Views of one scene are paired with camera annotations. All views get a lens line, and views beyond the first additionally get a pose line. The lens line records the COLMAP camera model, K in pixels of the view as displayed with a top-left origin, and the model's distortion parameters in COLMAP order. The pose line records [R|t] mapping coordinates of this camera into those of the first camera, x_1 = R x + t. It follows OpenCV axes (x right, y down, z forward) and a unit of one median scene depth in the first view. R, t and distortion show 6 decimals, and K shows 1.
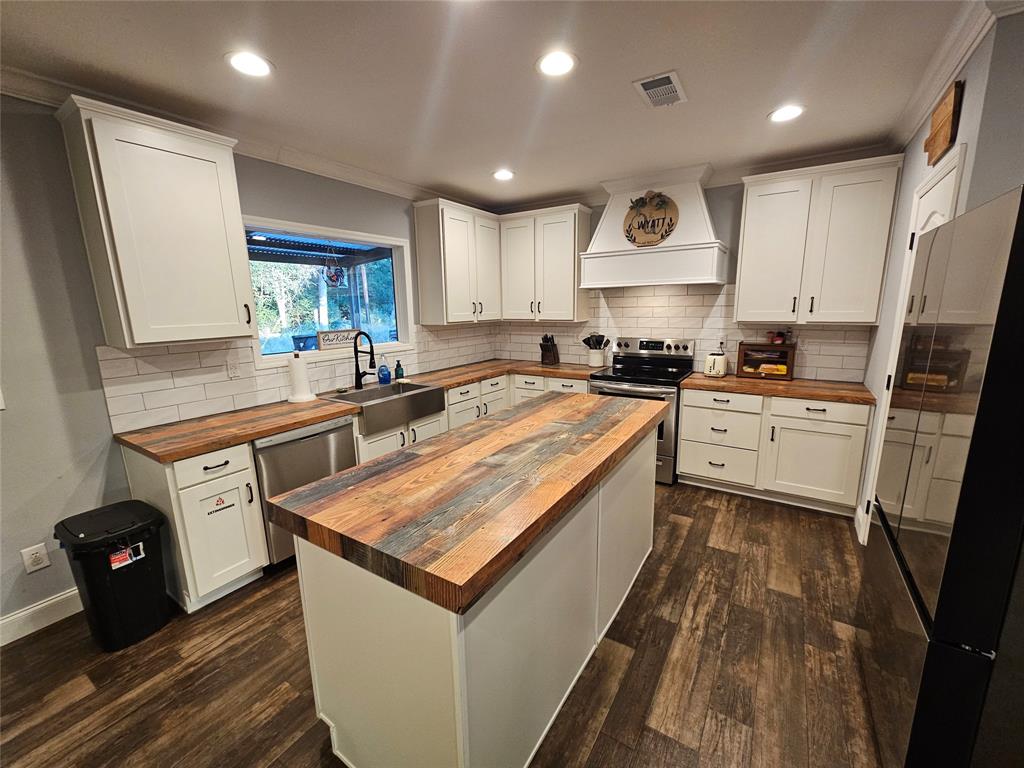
lens RADIAL K [[418.1, 0, 529.9], [0, 418.1, 396.0], [0, 0, 1]] dist [0.000766, 0.002077]
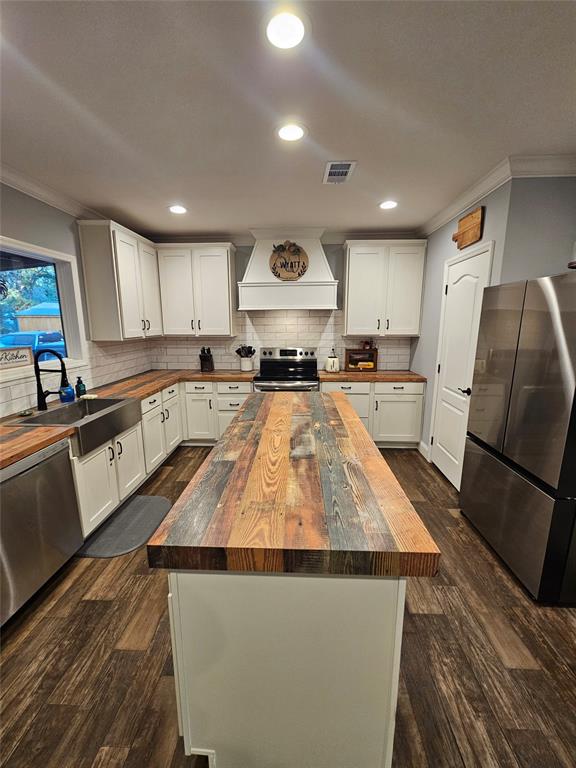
lens RADIAL K [[313.6, 0, 291.4], [0, 313.6, 390.6], [0, 0, 1]] dist [0.000766, 0.002077]
pose [[0.870265, -0.094251, 0.483482, -0.246696], [0.095684, 0.995174, 0.021771, -0.021002], [-0.483201, 0.027315, 0.875083, 0.103619]]
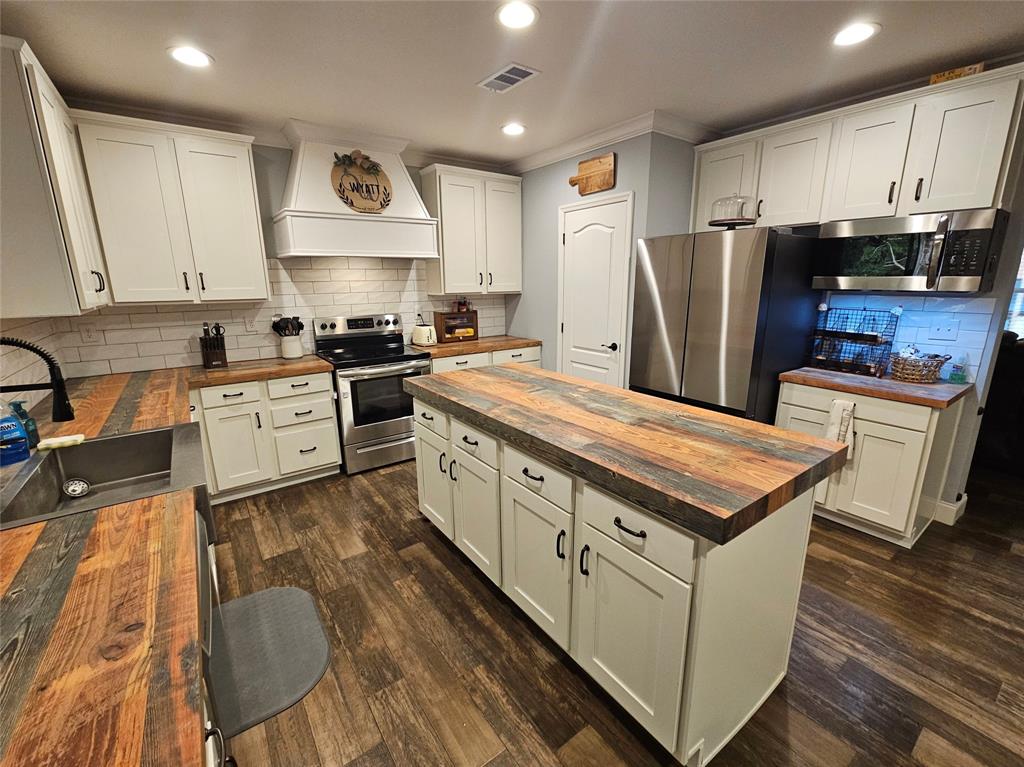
lens RADIAL K [[442.1, 0, 516.2], [0, 442.1, 380.9], [0, 0, 1]] dist [0.001106, 0.000609]
pose [[0.378175, -0.198649, 0.904169, -0.542405], [0.203179, 0.970701, 0.128286, -0.062730], [-0.903162, 0.135193, 0.407456, 0.370265]]
